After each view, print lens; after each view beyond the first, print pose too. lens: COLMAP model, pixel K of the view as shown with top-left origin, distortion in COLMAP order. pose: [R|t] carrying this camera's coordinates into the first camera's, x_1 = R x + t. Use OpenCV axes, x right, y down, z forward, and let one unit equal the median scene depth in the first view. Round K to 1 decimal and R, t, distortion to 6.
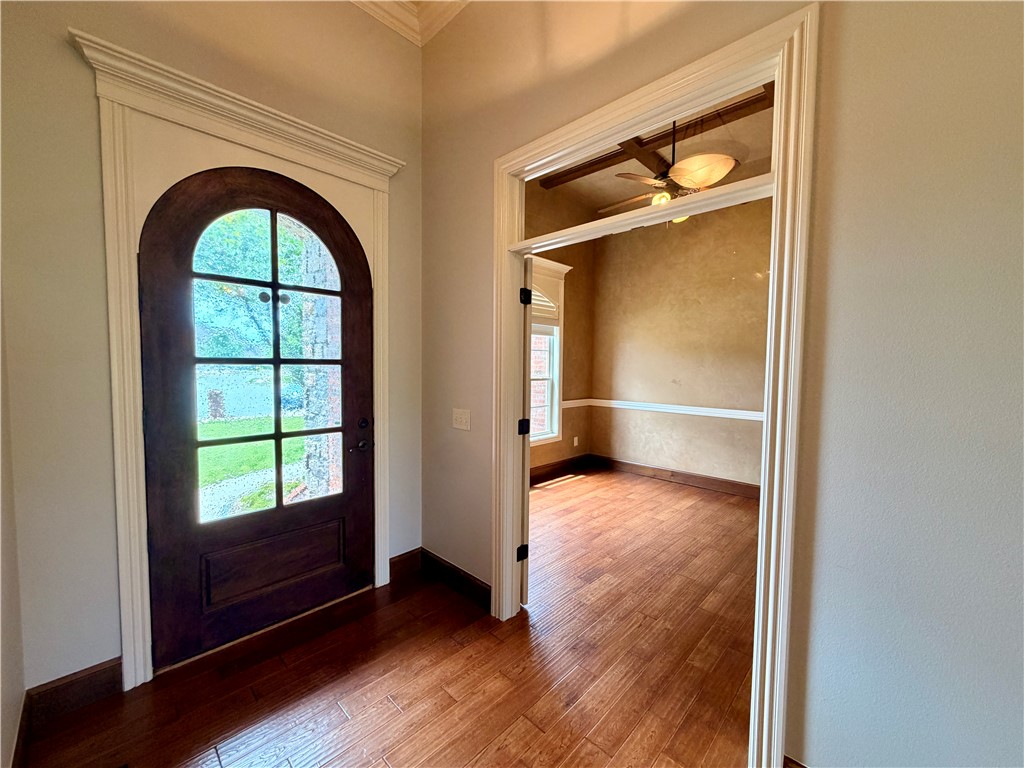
lens RADIAL K [[408.6, 0, 512.0], [0, 408.6, 384.0], [0, 0, 1]] dist [0.000749, 0.000070]
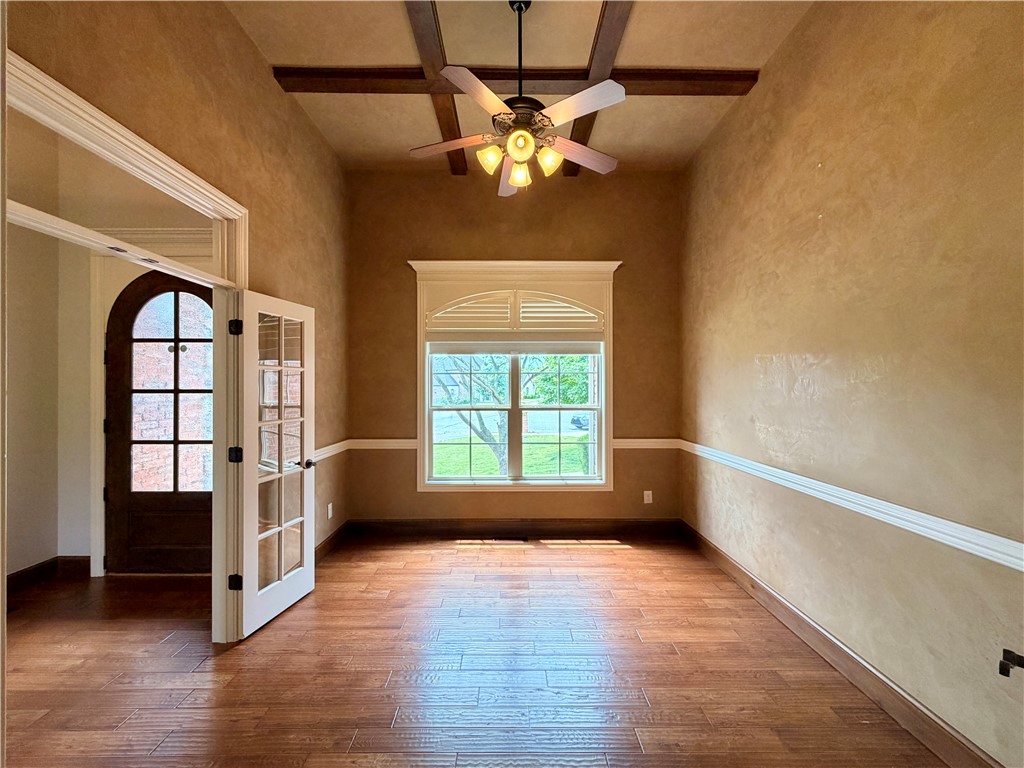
lens RADIAL K [[408.6, 0, 512.0], [0, 408.6, 384.0], [0, 0, 1]] dist [0.000749, 0.000070]
pose [[0.700044, -0.015243, -0.713937, 0.616815], [-0.027242, 0.998474, -0.048029, -0.020384], [0.713580, 0.053071, 0.698561, 0.386815]]
